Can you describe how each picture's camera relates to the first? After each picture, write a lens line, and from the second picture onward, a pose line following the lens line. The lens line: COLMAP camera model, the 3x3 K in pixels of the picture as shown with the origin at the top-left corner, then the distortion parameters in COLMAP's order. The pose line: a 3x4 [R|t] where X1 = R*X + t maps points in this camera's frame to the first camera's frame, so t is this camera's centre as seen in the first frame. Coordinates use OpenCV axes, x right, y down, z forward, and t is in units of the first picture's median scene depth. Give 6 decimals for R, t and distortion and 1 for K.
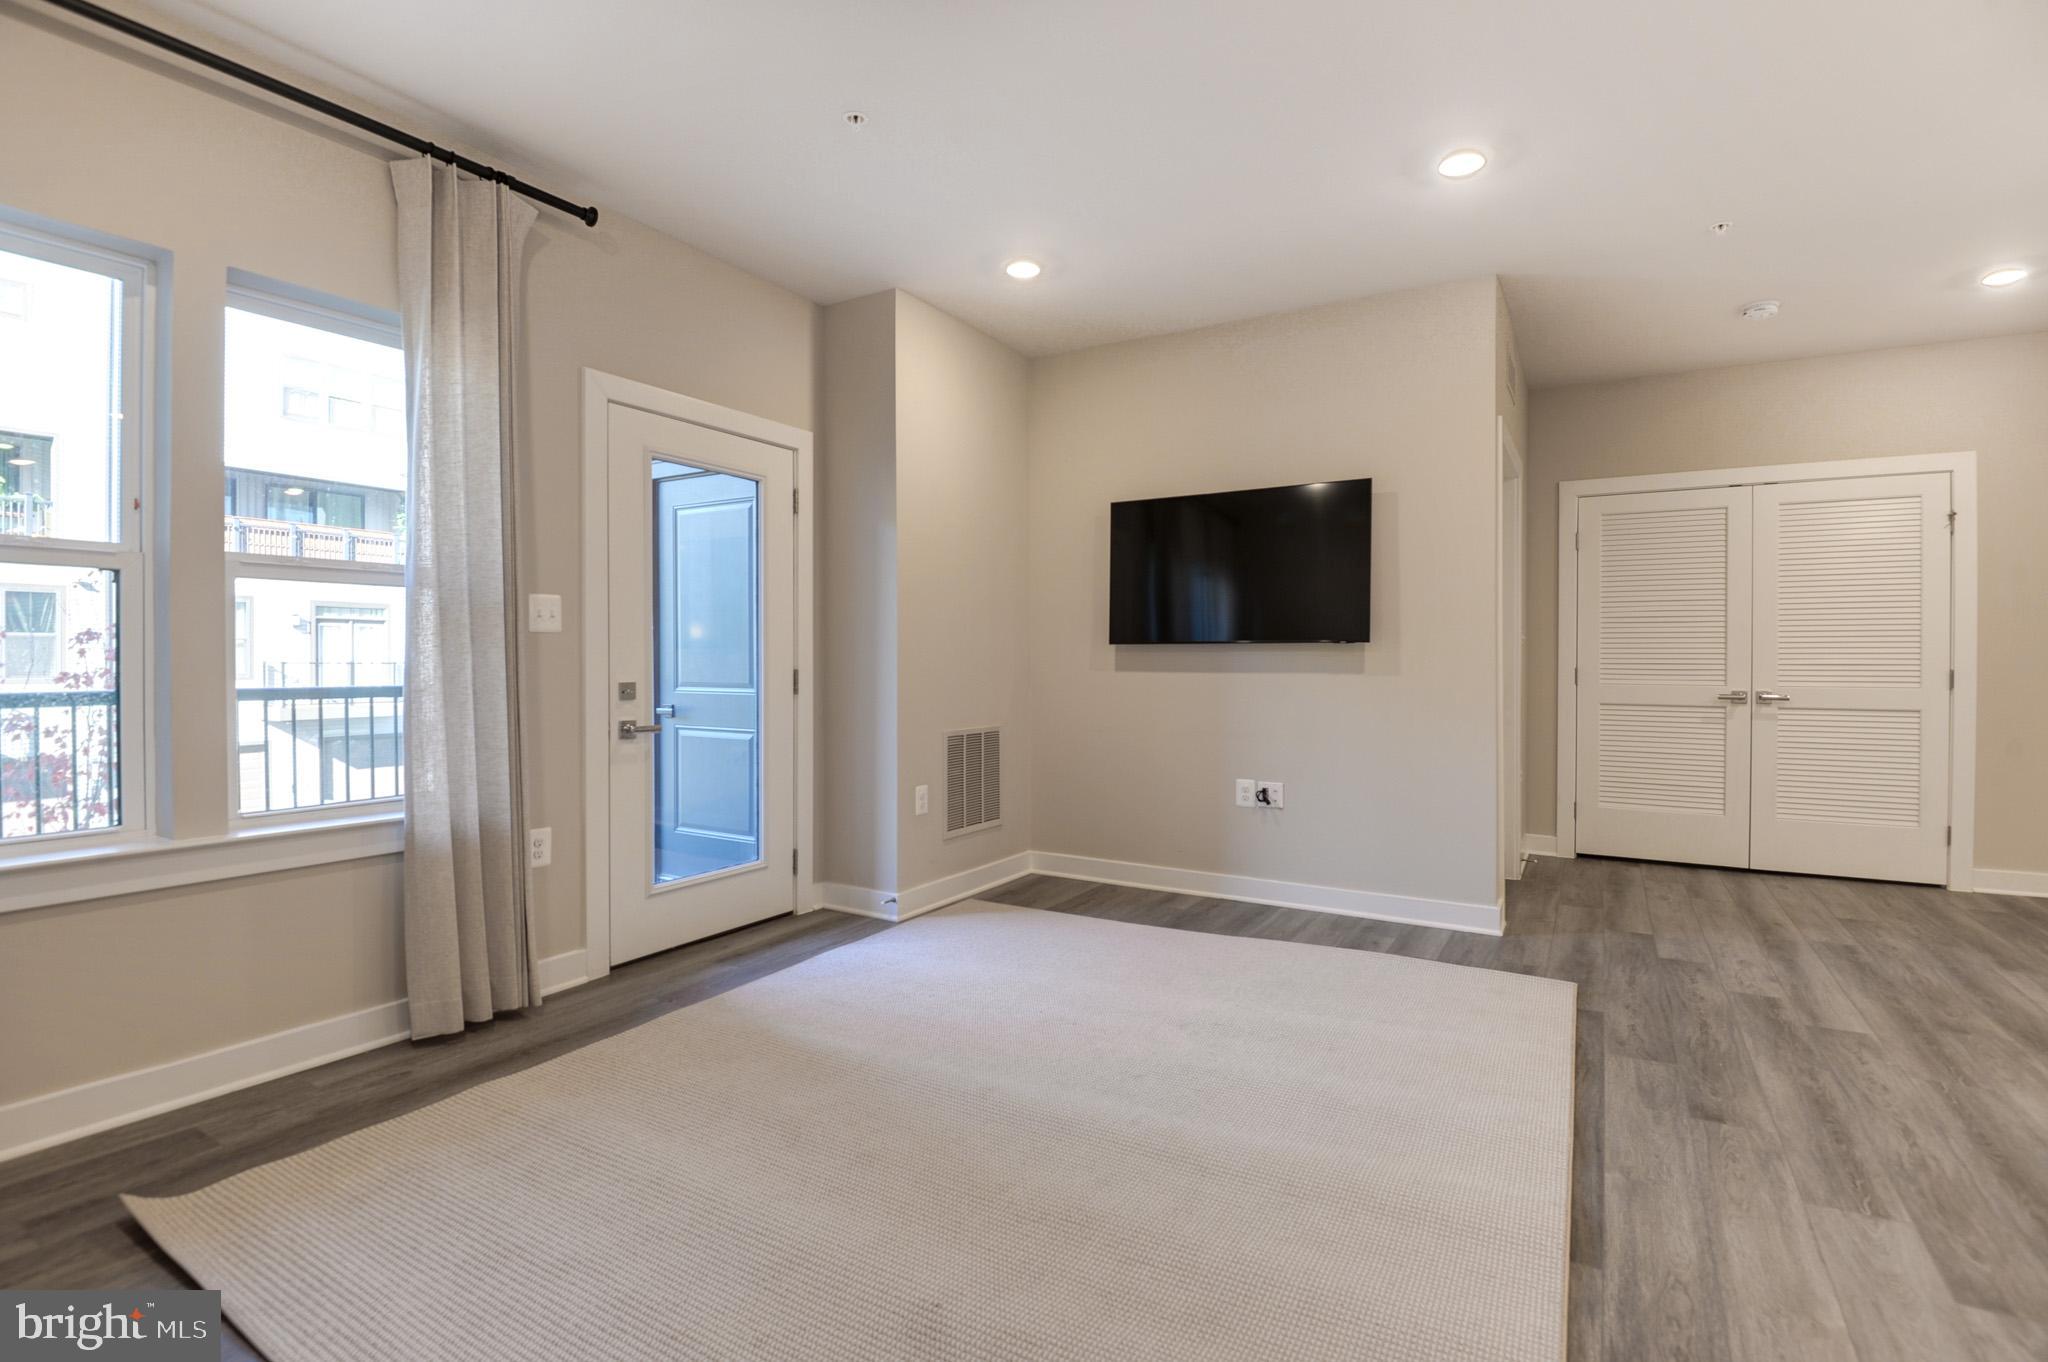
lens RADIAL K [[957.4, 0, 1011.7], [0, 957.4, 669.0], [0, 0, 1]] dist [-0.007891, -0.011443]
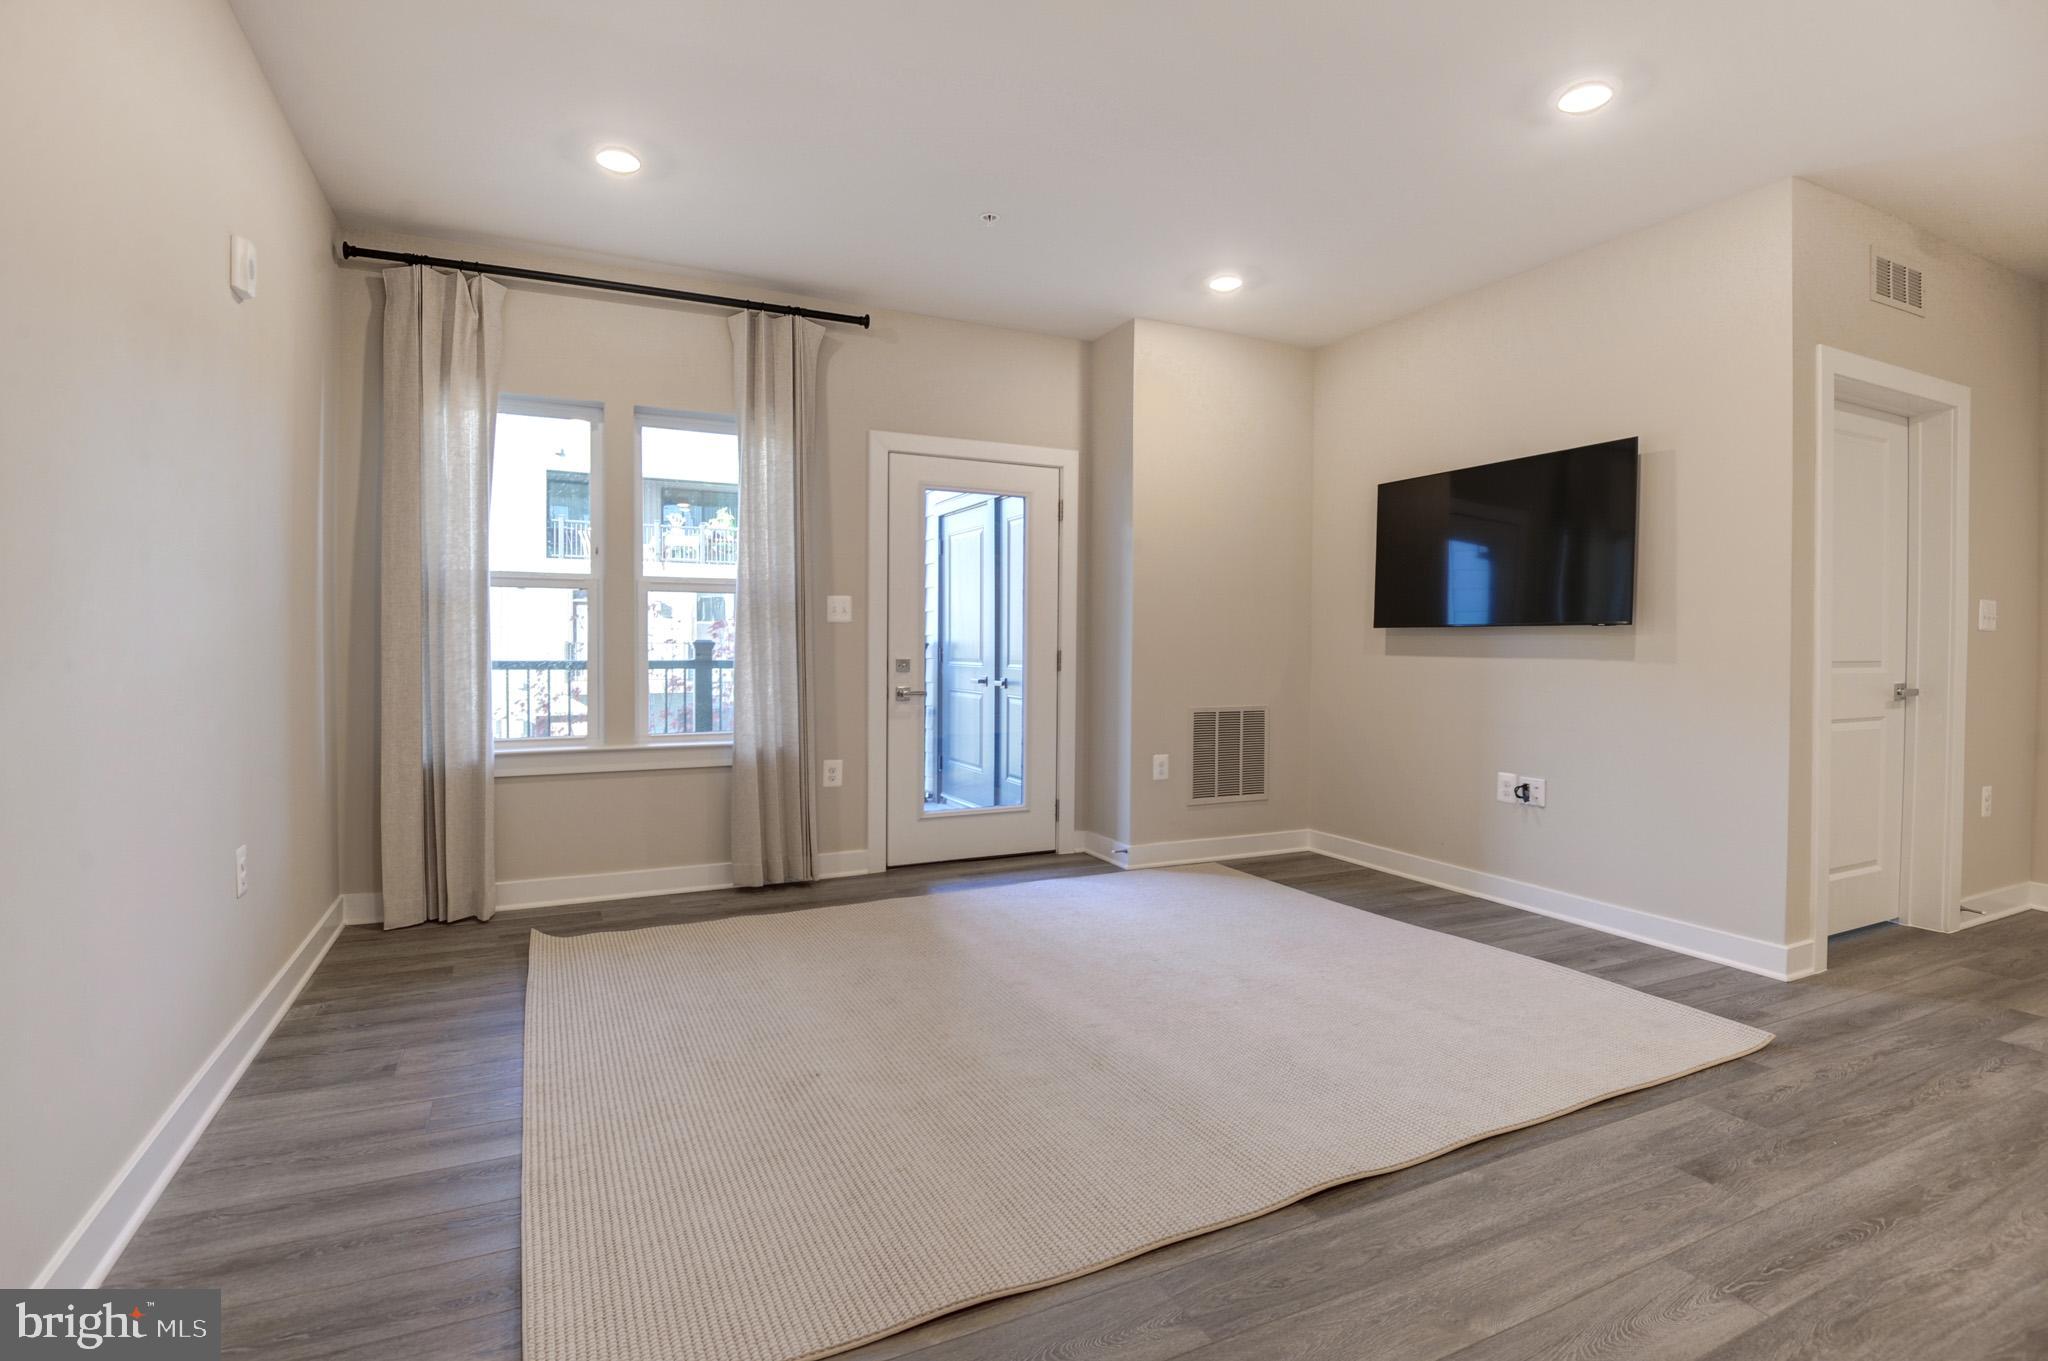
lens RADIAL K [[957.4, 0, 1006.4], [0, 957.4, 642.6], [0, 0, 1]] dist [-0.007891, -0.011443]
pose [[0.834808, -0.000708, -0.550541, 0.501296], [-0.006877, 0.999908, -0.011714, 0.007521], [0.550498, 0.013565, 0.834726, -0.043174]]
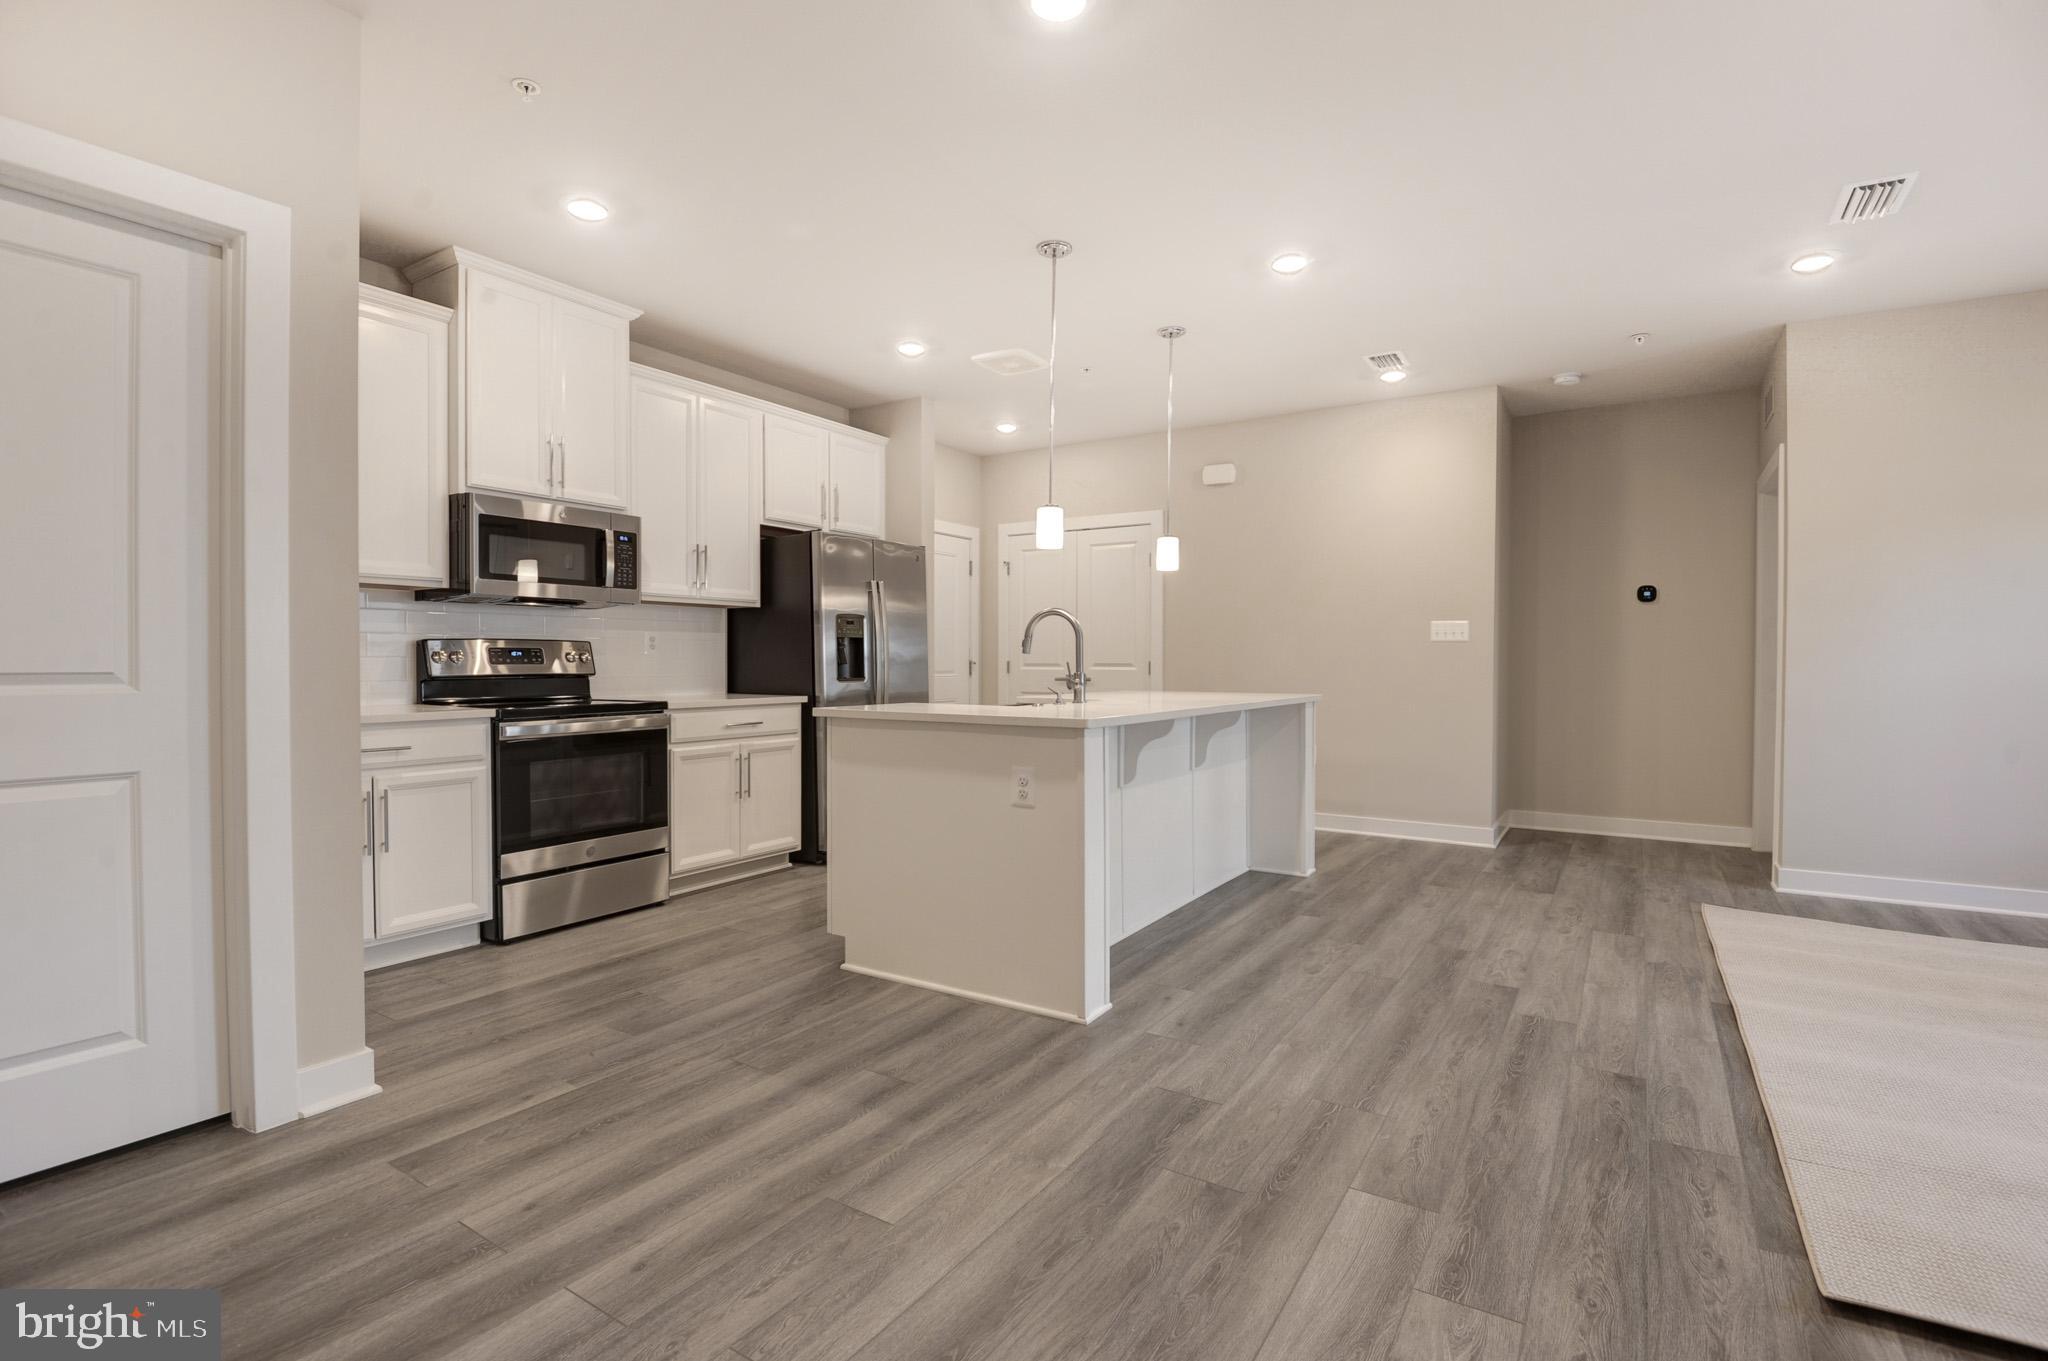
lens RADIAL K [[957.4, 0, 1010.8], [0, 957.4, 672.2], [0, 0, 1]] dist [-0.007891, -0.011443]
pose [[-0.999577, -0.007996, 0.027975, 1.038888], [-0.007329, 0.999688, 0.023865, -0.008250], [-0.028157, 0.023650, -0.999324, 1.534407]]
